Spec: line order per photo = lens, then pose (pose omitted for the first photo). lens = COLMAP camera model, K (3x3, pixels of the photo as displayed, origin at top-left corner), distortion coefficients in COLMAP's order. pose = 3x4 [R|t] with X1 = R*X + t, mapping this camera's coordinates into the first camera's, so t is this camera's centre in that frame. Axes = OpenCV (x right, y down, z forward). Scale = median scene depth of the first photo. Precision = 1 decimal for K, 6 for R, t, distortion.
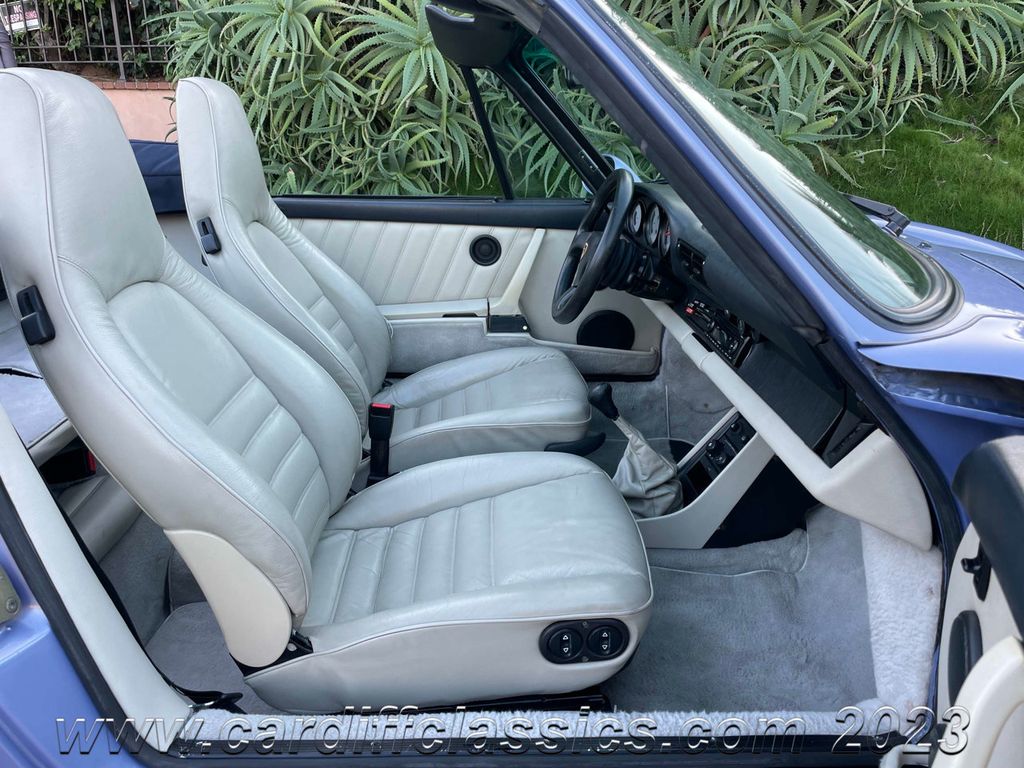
lens RADIAL K [[781.2, 0, 517.4], [0, 781.2, 374.3], [0, 0, 1]] dist [0.044754, -0.033393]
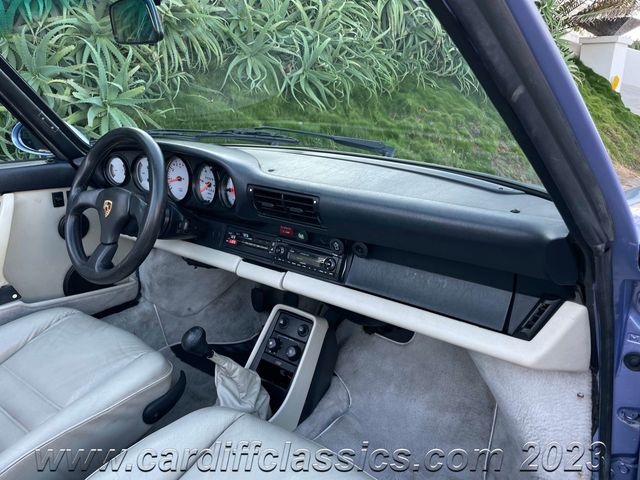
lens RADIAL K [[488.3, 0, 320.1], [0, 488.3, 243.6], [0, 0, 1]] dist [0.044754, -0.033393]
pose [[0.669946, -0.240194, 0.702481, -0.083289], [0.252657, 0.963501, 0.088488, -0.044686], [-0.698095, 0.118204, 0.706180, 0.162237]]
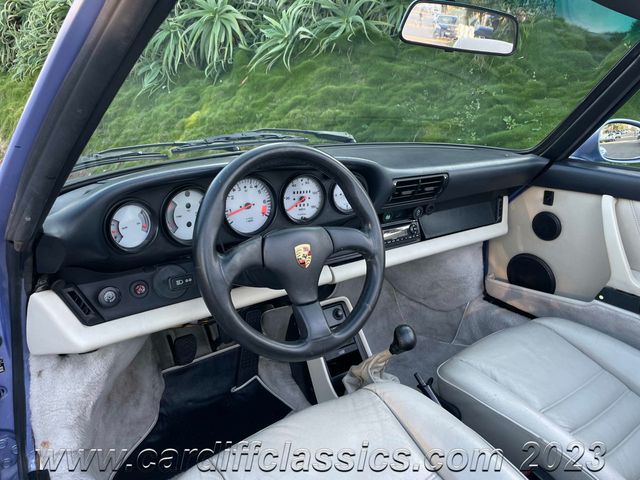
lens RADIAL K [[488.3, 0, 324.6], [0, 488.3, 239.0], [0, 0, 1]] dist [0.044754, -0.033393]
pose [[-0.551860, -0.294353, 0.780261, -0.126750], [0.230562, 0.845311, 0.481964, -0.180241], [-0.801431, 0.445876, -0.398627, 0.536507]]
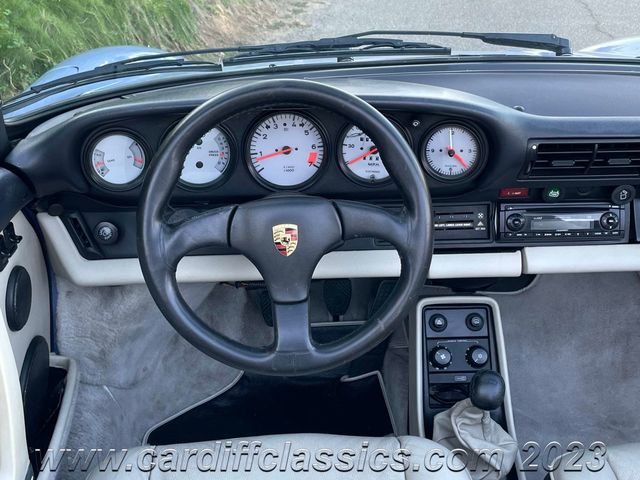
lens RADIAL K [[770.6, 0, 319.4], [0, 770.6, 244.9], [0, 0, 1]] dist [0.031737, 0.000000]
pose [[0.017131, -0.479877, 0.877169, -0.175227], [0.327563, 0.831576, 0.448536, -0.178864], [-0.944674, 0.279643, 0.171436, 0.407966]]
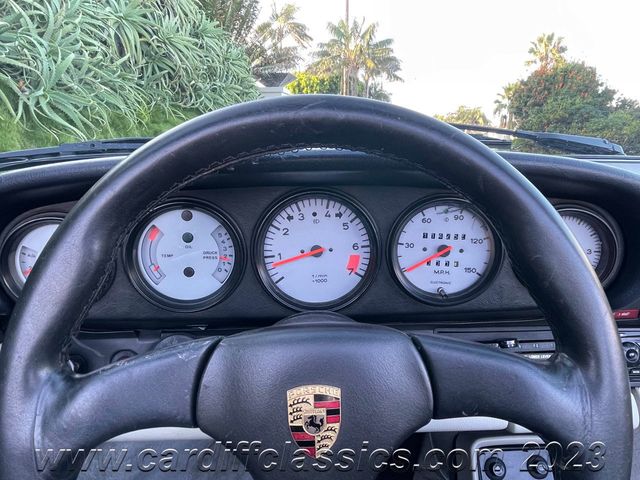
lens RADIAL K [[423.8, 0, 326.9], [0, 423.8, 242.3], [0, 0, 1]] dist [-0.008318, 0.013606]
pose [[0.030611, -0.274860, 0.960997, -0.008371], [0.331464, 0.909834, 0.249668, -0.110876], [-0.942971, 0.310893, 0.118957, 0.443207]]
